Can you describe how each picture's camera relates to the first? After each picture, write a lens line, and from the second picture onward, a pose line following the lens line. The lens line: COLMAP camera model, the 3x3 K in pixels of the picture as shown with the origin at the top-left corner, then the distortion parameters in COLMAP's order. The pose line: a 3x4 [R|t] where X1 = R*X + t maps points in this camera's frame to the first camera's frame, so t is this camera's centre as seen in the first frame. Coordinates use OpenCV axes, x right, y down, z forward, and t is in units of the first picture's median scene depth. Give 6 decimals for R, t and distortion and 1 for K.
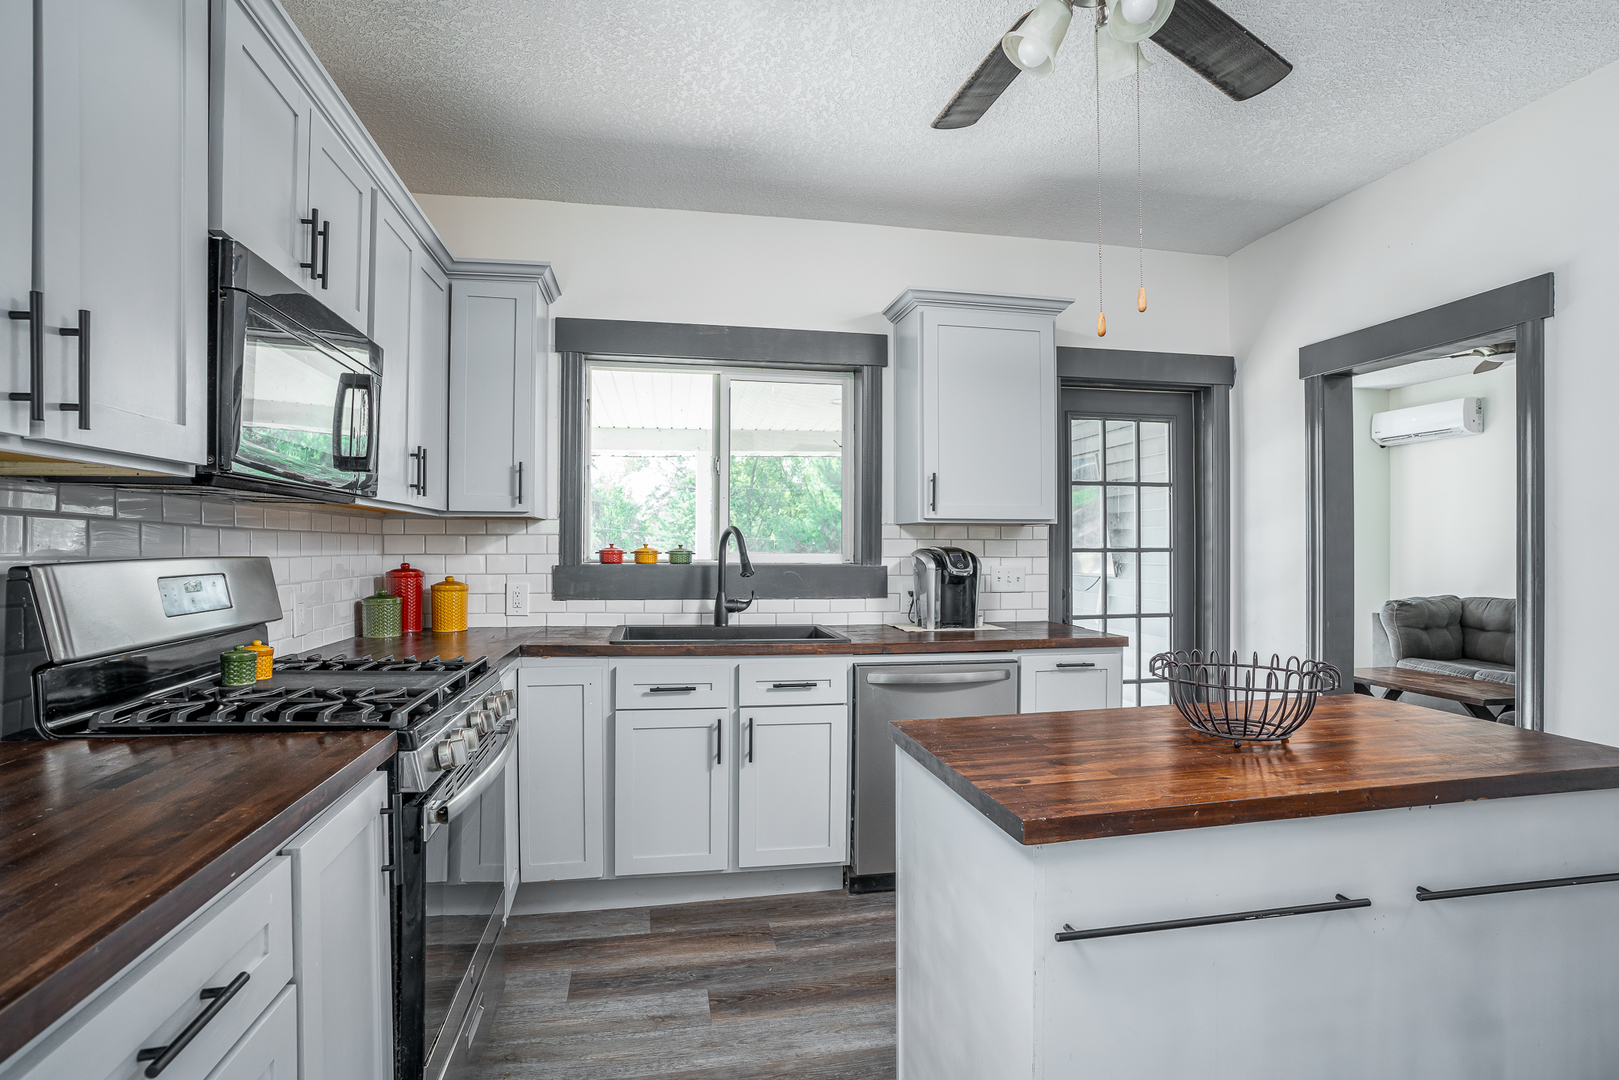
lens RADIAL K [[795.1, 0, 796.1], [0, 795.1, 538.2], [0, 0, 1]] dist [-0.015175, 0.000214]
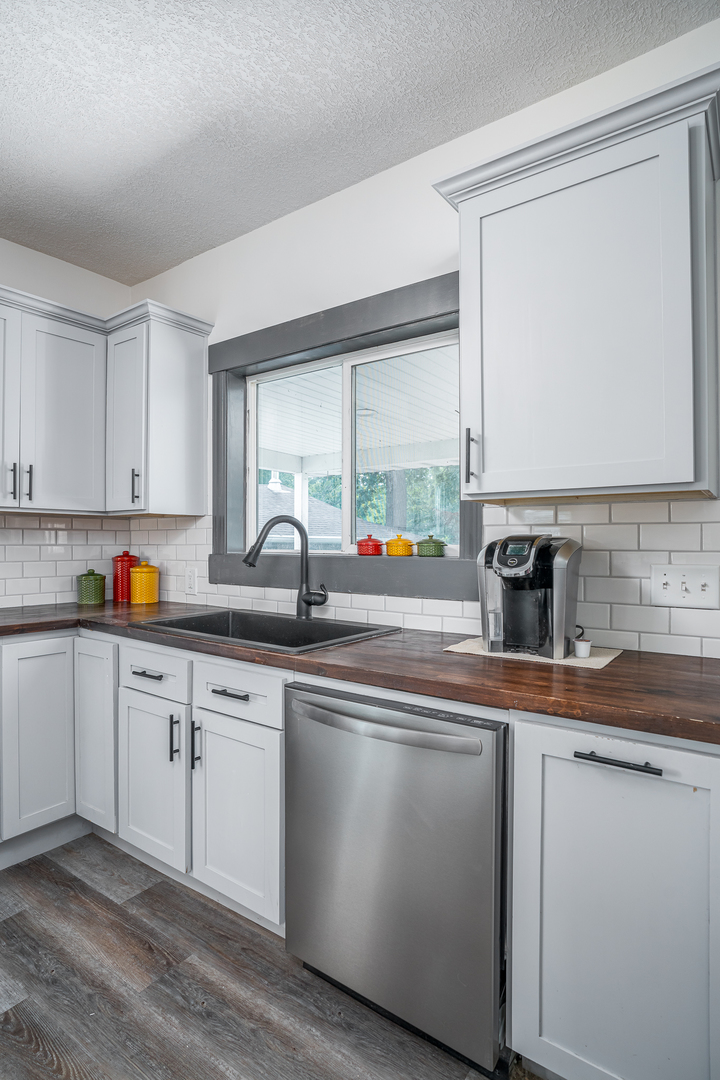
lens RADIAL K [[557.7, 0, 358.9], [0, 557.7, 539.7], [0, 0, 1]] dist [-0.007285, 0.002487]
pose [[0.687753, -0.006575, -0.725915, 0.546567], [0.007753, 0.999968, -0.001713, 0.019003], [0.725903, -0.004450, 0.687783, 0.696320]]
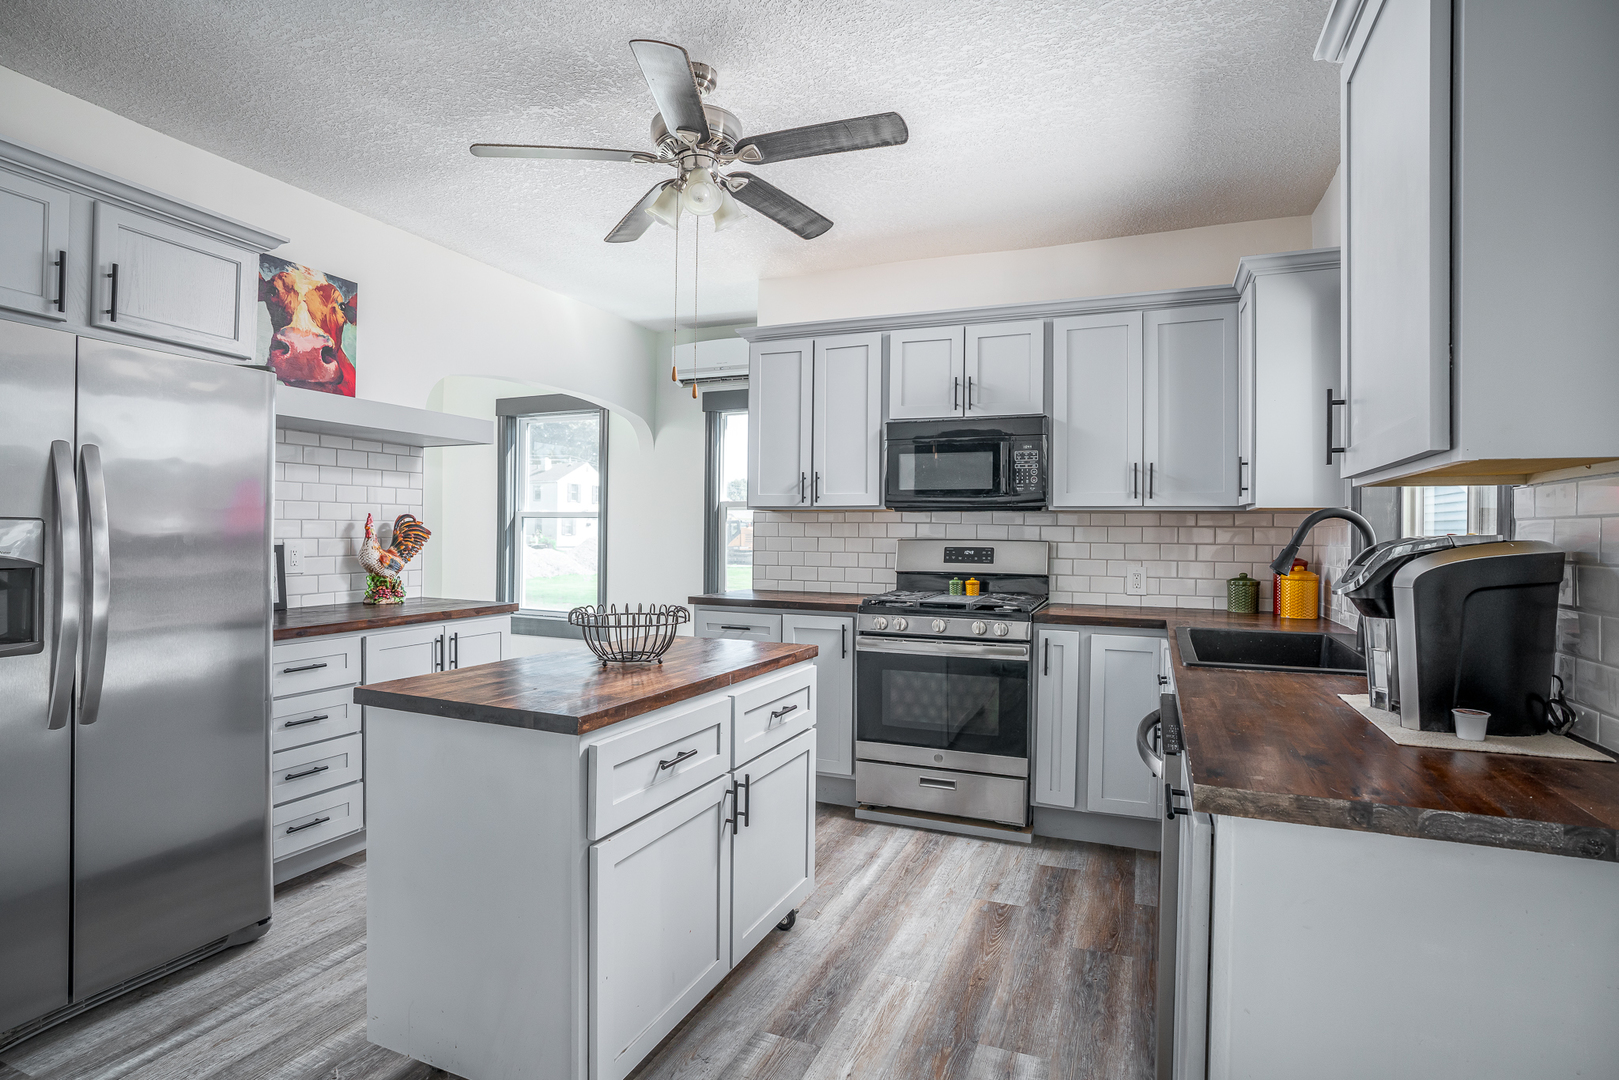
lens RADIAL K [[795.1, 0, 801.1], [0, 795.1, 535.7], [0, 0, 1]] dist [-0.015175, 0.000214]
pose [[-0.546024, -0.006426, -0.837745, 0.897815], [-0.001903, 0.999978, -0.006430, 0.018125], [0.837767, -0.001917, -0.546024, 1.150640]]
